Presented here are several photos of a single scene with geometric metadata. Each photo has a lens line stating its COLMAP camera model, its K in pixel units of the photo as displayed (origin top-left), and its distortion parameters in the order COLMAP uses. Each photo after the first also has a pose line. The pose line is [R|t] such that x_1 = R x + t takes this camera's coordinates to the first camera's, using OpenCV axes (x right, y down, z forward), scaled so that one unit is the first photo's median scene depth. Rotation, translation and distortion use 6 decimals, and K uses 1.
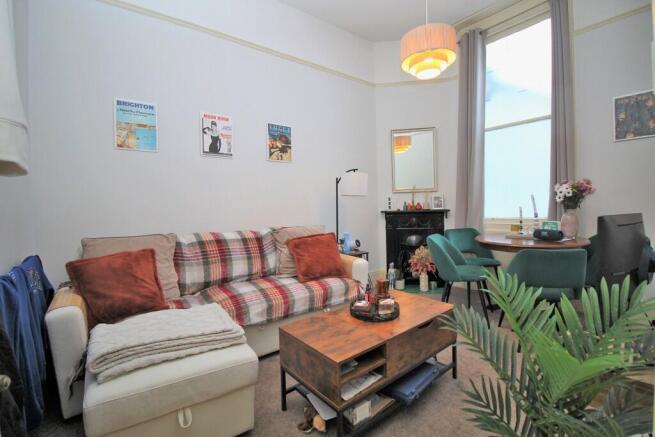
lens RADIAL K [[301.4, 0, 335.1], [0, 301.4, 213.9], [0, 0, 1]] dist [0.000523, -0.018272]
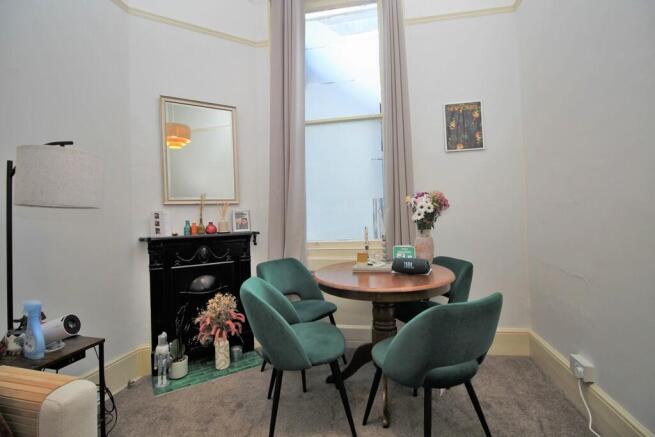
lens RADIAL K [[301.4, 0, 335.1], [0, 301.4, 213.9], [0, 0, 1]] dist [0.000523, -0.018272]
pose [[0.752443, 0.006059, 0.658630, 0.065633], [0.030868, 0.998535, -0.044450, -0.019198], [-0.657934, 0.053777, 0.751153, 0.386015]]
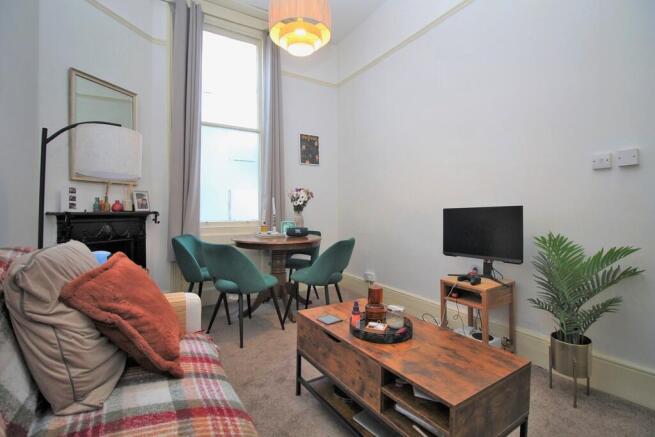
lens RADIAL K [[301.4, 0, 335.1], [0, 301.4, 213.9], [0, 0, 1]] dist [0.000523, -0.018272]
pose [[0.103189, 0.014764, 0.994552, -0.320039], [0.024691, 0.999544, -0.017400, 0.014738], [-0.994355, 0.026352, 0.102777, 0.490159]]
